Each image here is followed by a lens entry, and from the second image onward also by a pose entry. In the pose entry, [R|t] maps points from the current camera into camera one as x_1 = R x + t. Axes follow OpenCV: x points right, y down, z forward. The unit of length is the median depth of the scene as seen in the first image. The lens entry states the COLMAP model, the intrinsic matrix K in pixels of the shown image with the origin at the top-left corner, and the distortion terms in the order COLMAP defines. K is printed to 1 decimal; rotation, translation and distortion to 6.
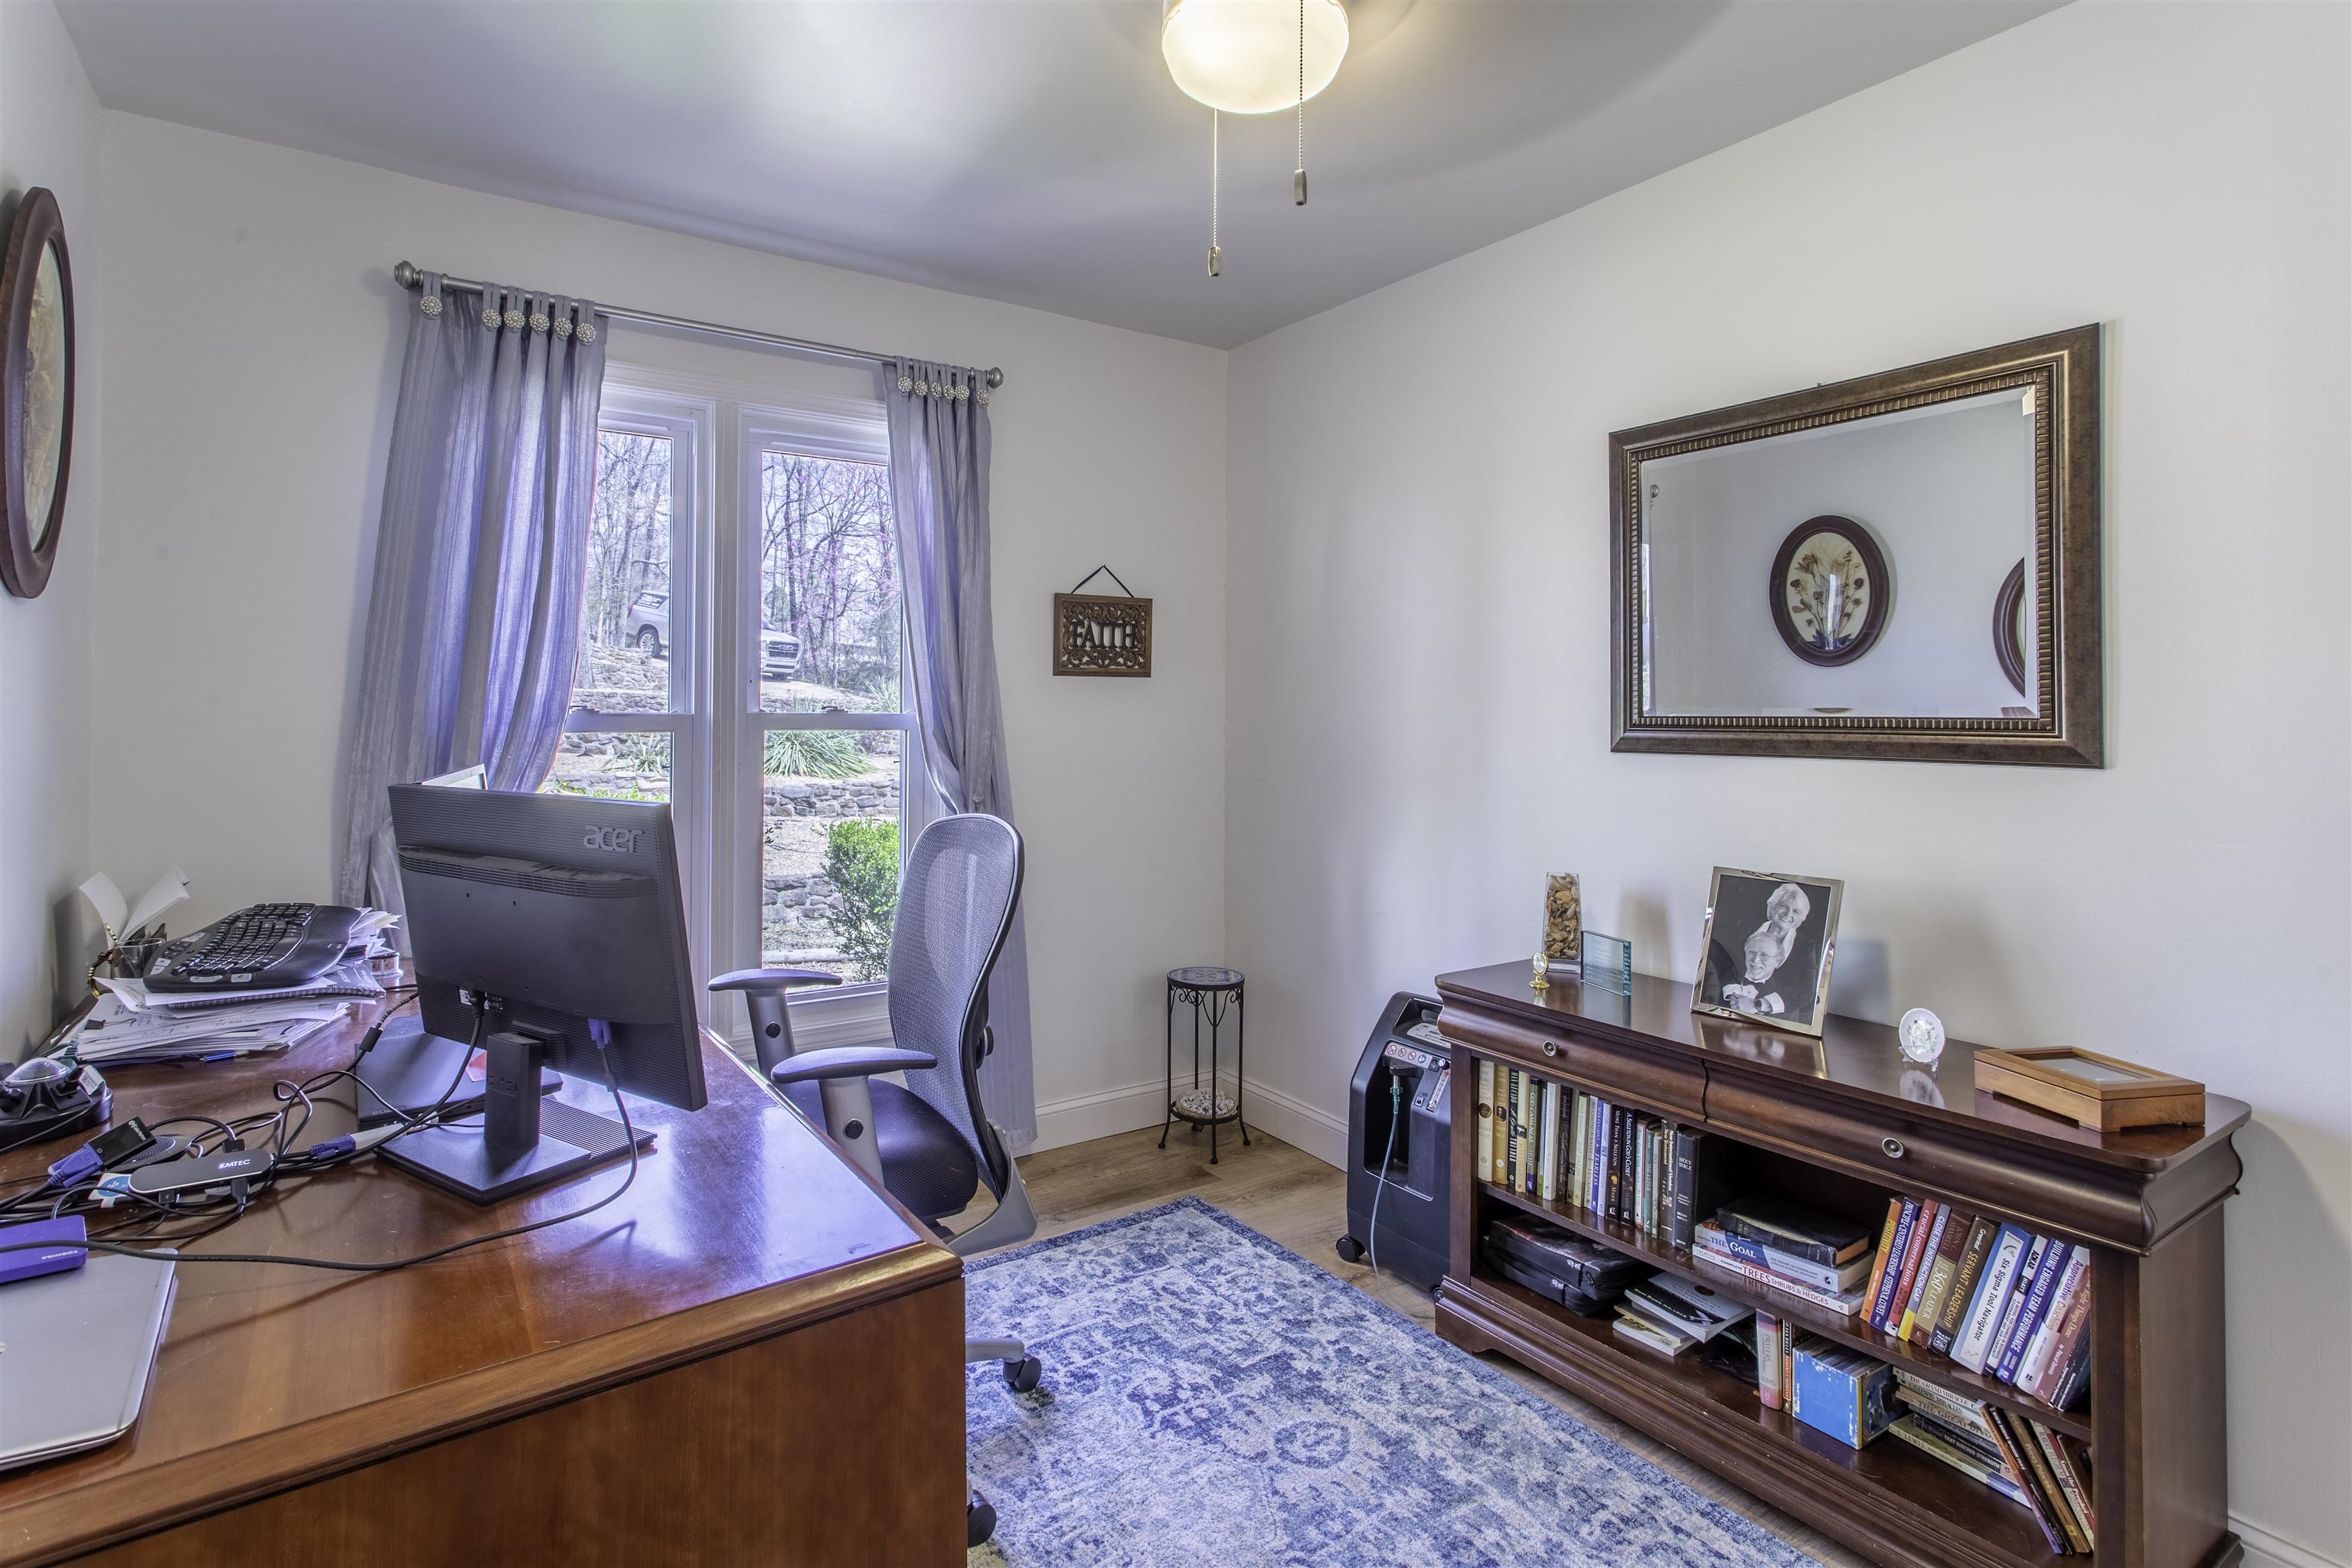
lens RADIAL K [[1142.3, 0, 1202.9], [0, 1142.3, 705.7], [0, 0, 1]] dist [0.002794, 0.001750]
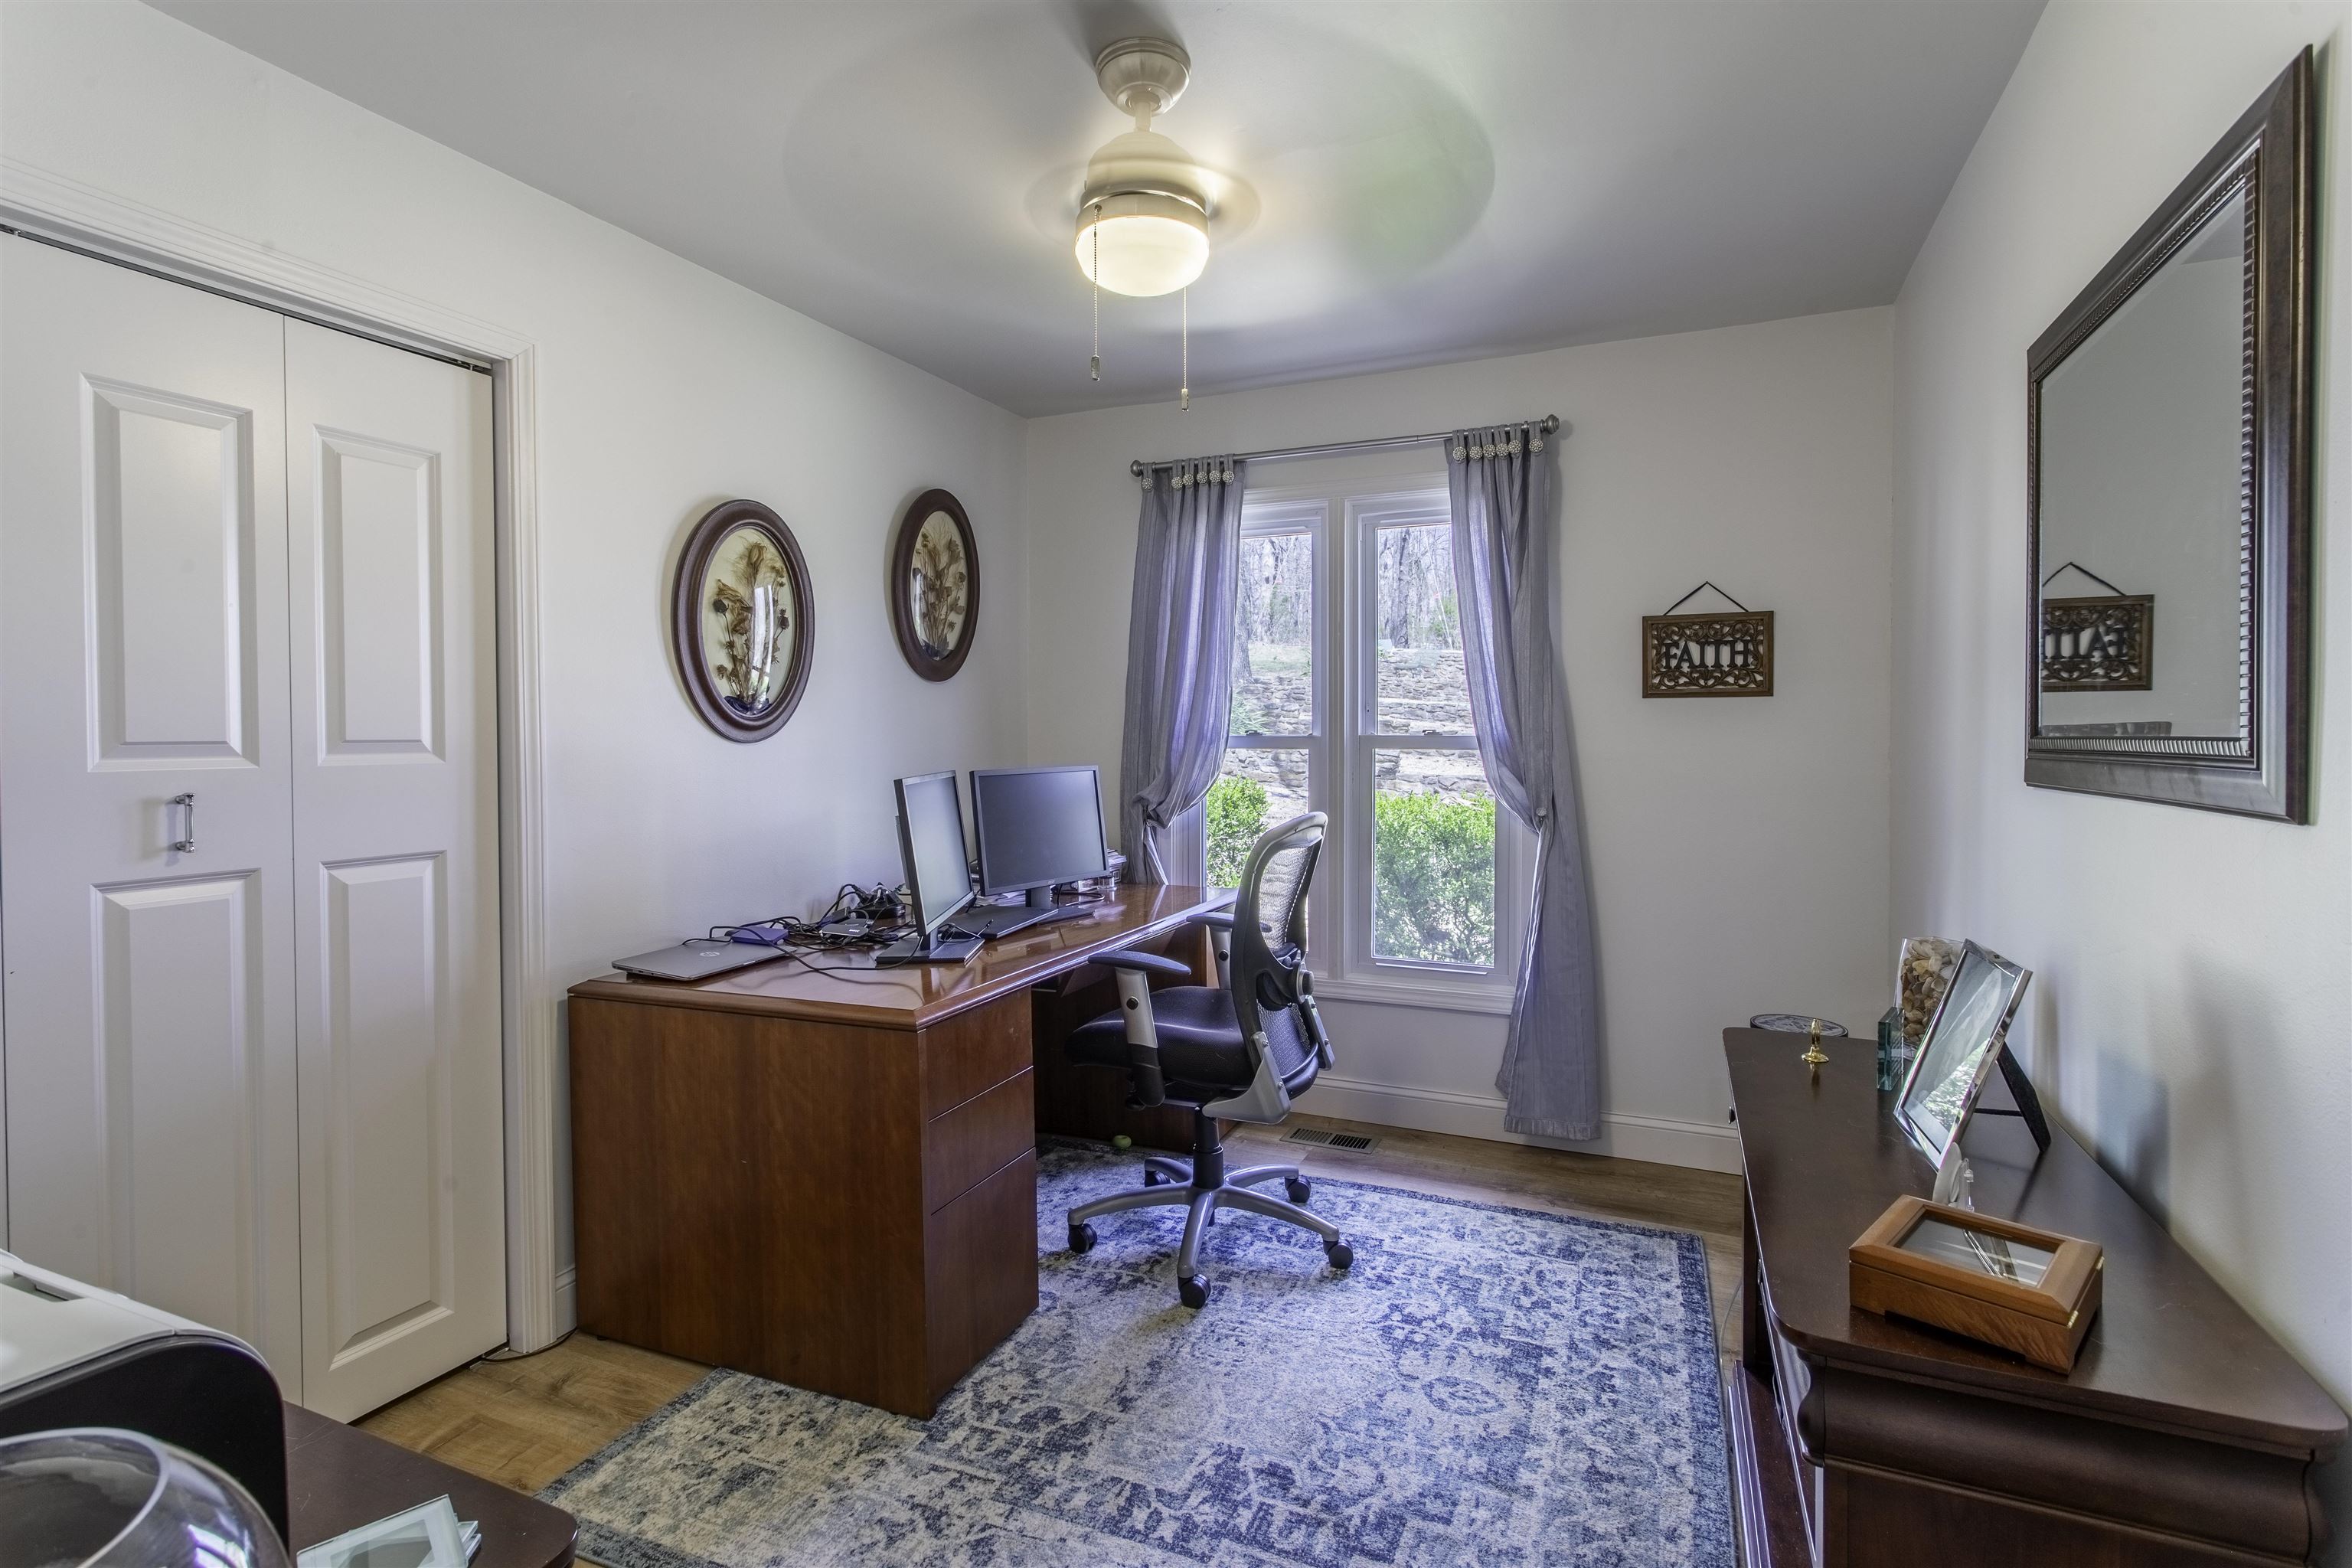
lens RADIAL K [[1142.3, 0, 1192.7], [0, 1142.3, 762.4], [0, 0, 1]] dist [0.002794, 0.001750]
pose [[0.548191, 0.019227, -0.836132, 0.637771], [0.004136, 0.999661, 0.025699, 0.003776], [0.836343, -0.017546, 0.547925, 0.141001]]
